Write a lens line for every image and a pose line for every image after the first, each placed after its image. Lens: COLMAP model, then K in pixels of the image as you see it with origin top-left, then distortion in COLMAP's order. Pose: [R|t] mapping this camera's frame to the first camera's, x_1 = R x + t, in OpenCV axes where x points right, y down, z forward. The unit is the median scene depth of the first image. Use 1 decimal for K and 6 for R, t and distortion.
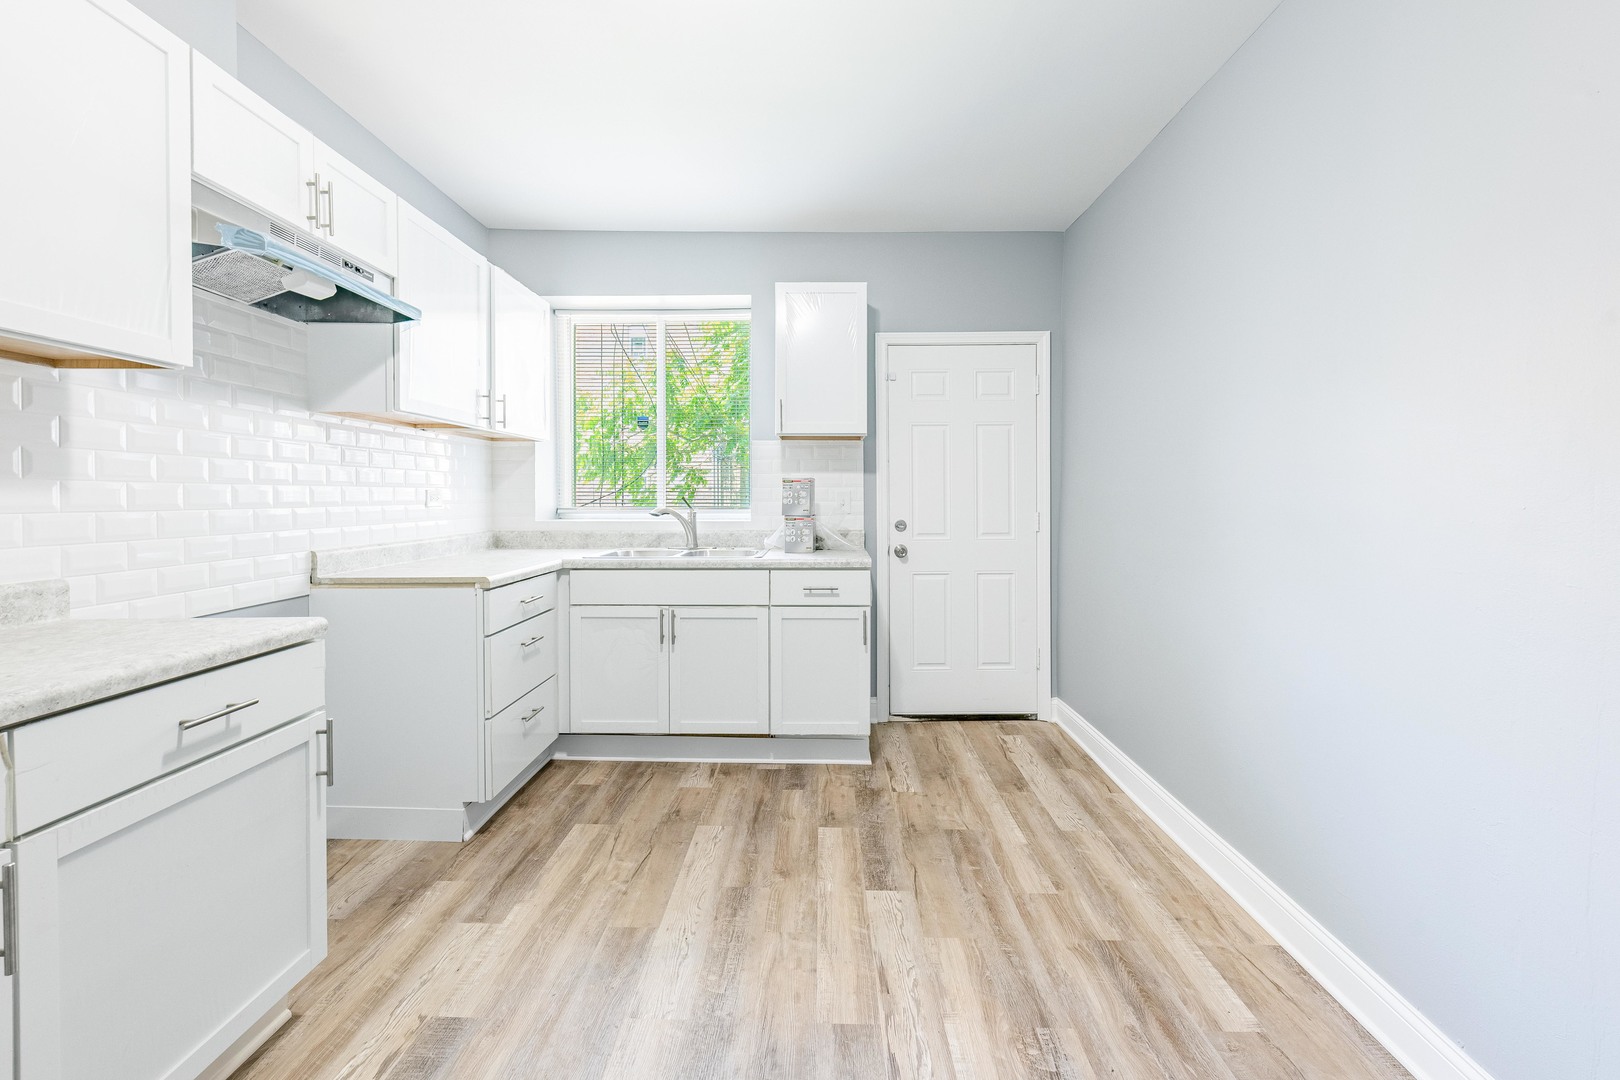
lens RADIAL K [[668.8, 0, 811.8], [0, 668.8, 502.3], [0, 0, 1]] dist [0.011900, -0.004763]
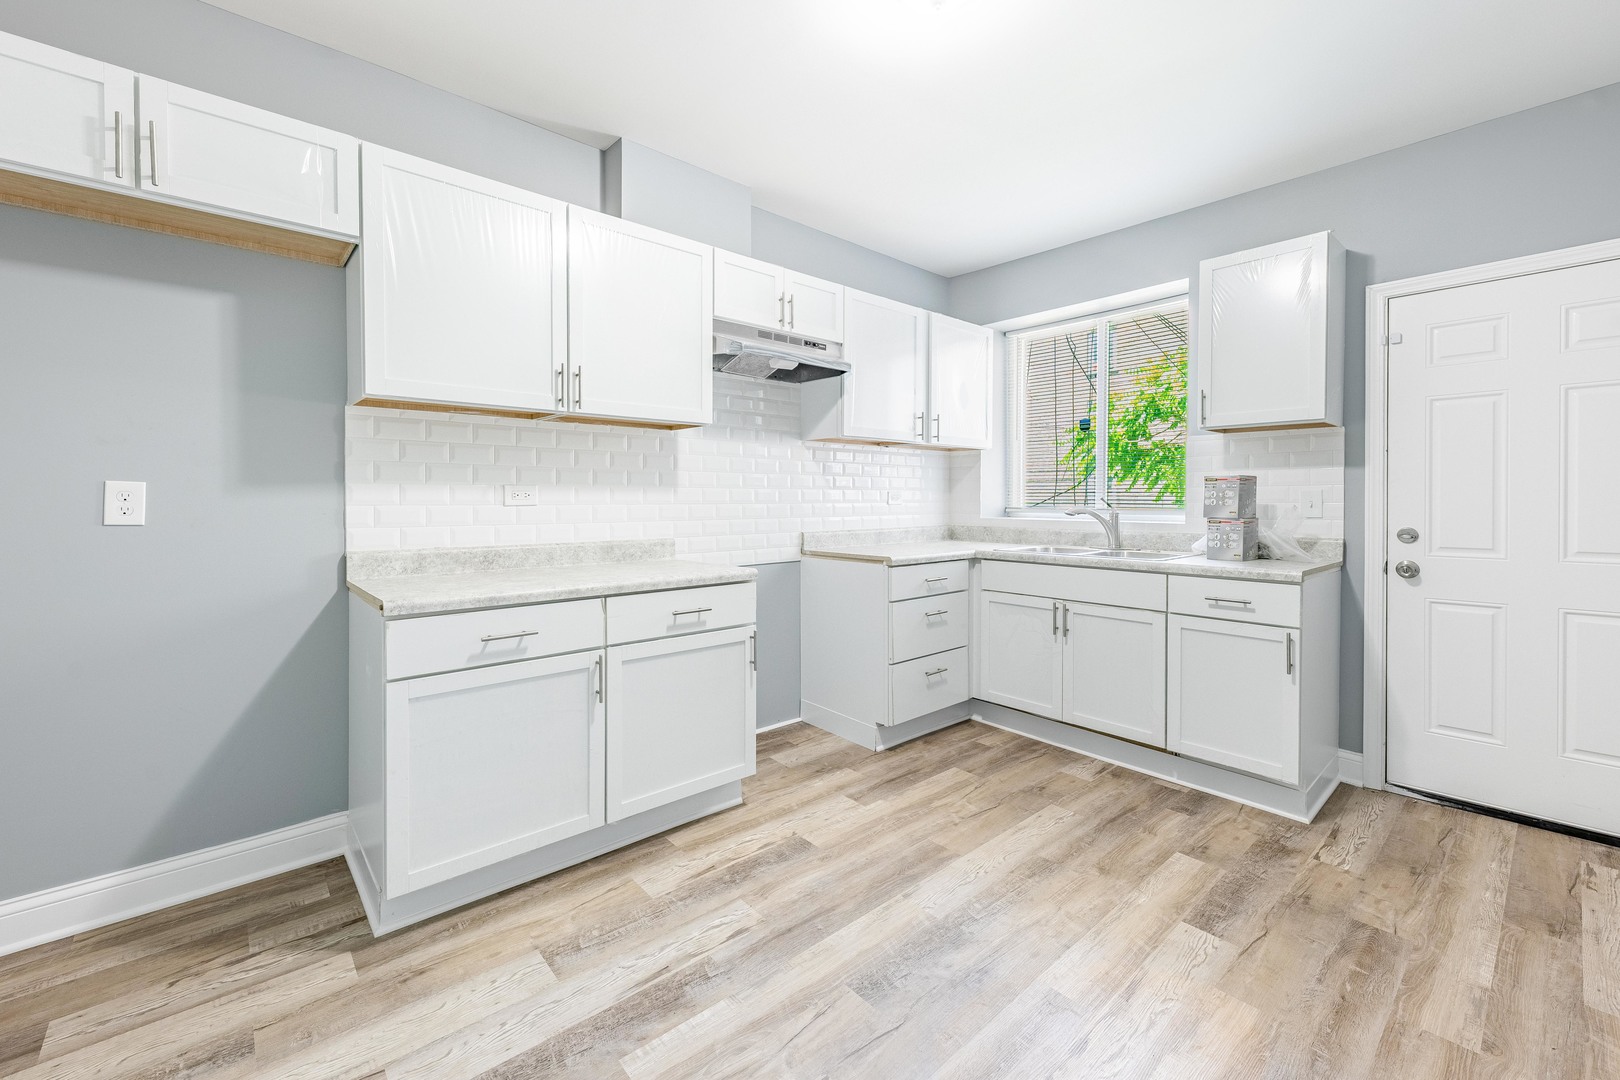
lens RADIAL K [[668.8, 0, 811.8], [0, 668.8, 502.3], [0, 0, 1]] dist [0.011900, -0.004763]
pose [[0.671347, 0.005384, -0.741124, 0.335034], [-0.007569, 0.999971, 0.000409, 0.003356], [0.741105, 0.005335, 0.671368, -0.003045]]
